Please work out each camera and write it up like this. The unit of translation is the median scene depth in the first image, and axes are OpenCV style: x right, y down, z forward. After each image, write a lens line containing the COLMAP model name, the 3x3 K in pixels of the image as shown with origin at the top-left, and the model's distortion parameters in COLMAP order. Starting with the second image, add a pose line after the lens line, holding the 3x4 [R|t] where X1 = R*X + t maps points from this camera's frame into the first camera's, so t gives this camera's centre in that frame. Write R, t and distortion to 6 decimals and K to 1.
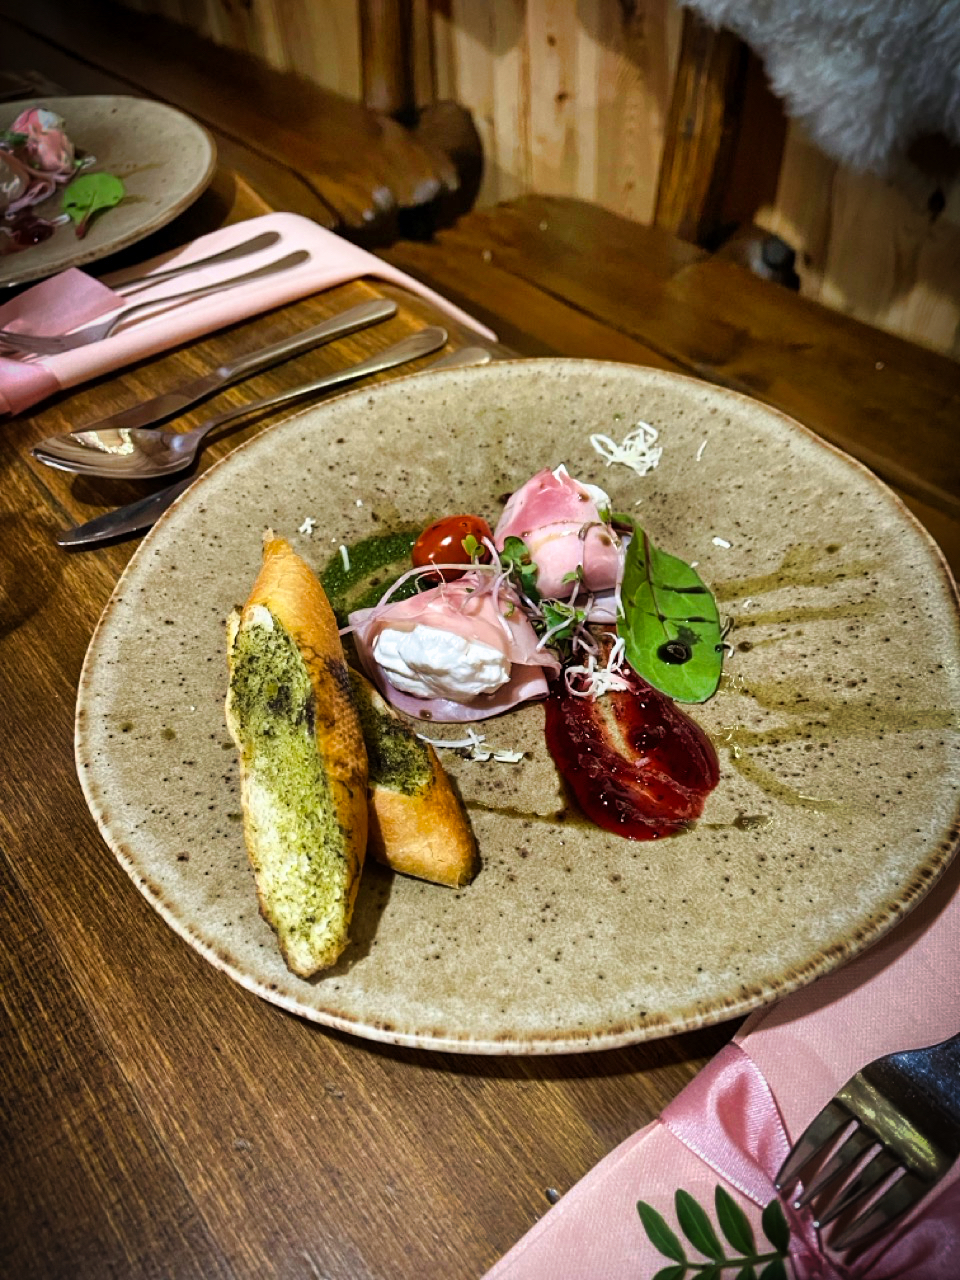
lens RADIAL K [[1016.2, 0, 482.5], [0, 1016.2, 652.9], [0, 0, 1]] dist [-0.015204, -0.016985]
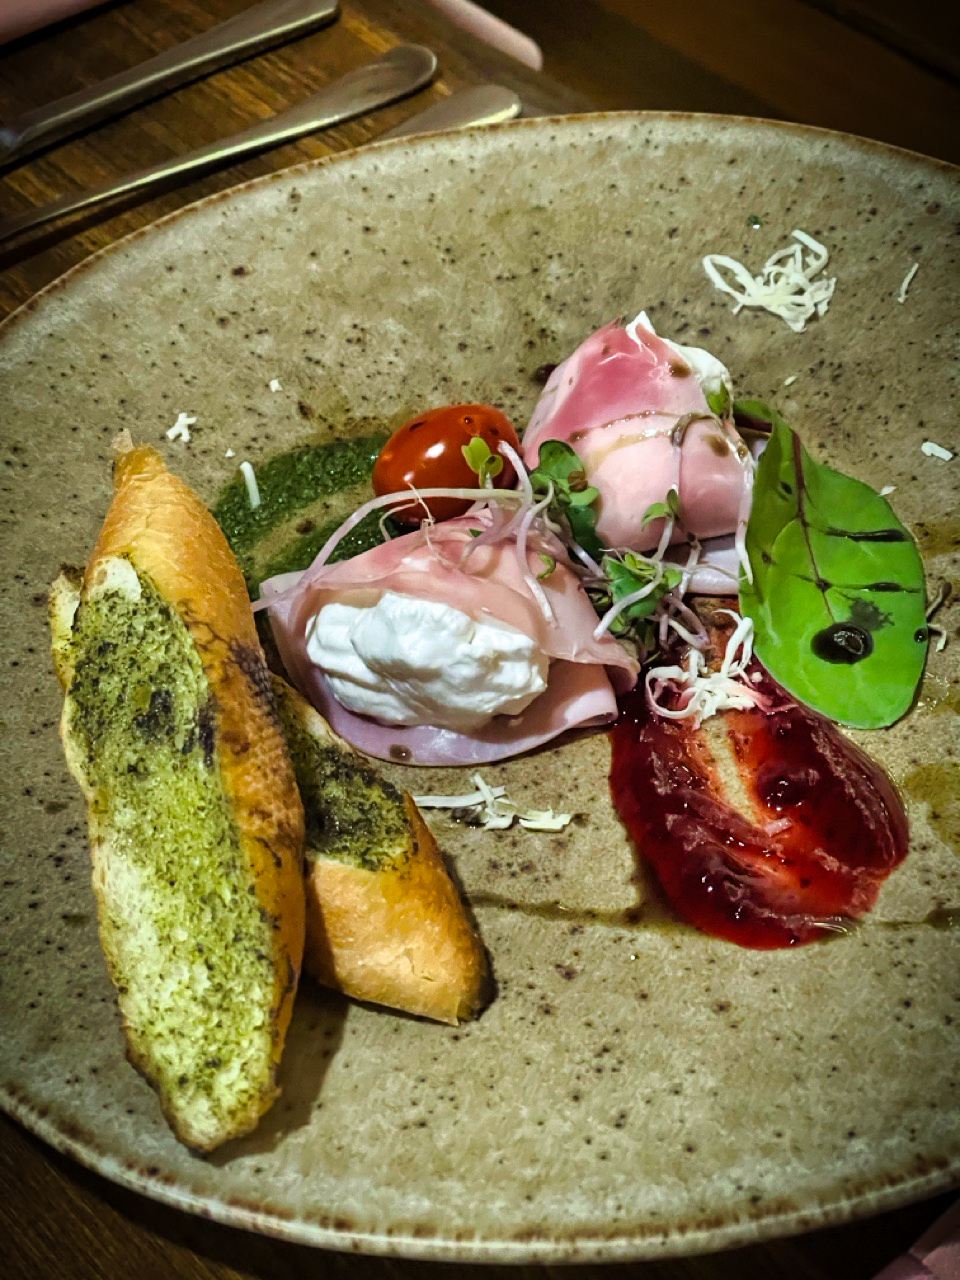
lens RADIAL K [[2421.0, 0, 478.9], [0, 2421.0, 635.4], [0, 0, 1]] dist [-0.033838, 0.000000]
pose [[0.999746, -0.006960, -0.021434, 0.018318], [0.005944, 0.998873, -0.047086, 0.062232], [0.021738, 0.046947, 0.998661, -0.370786]]
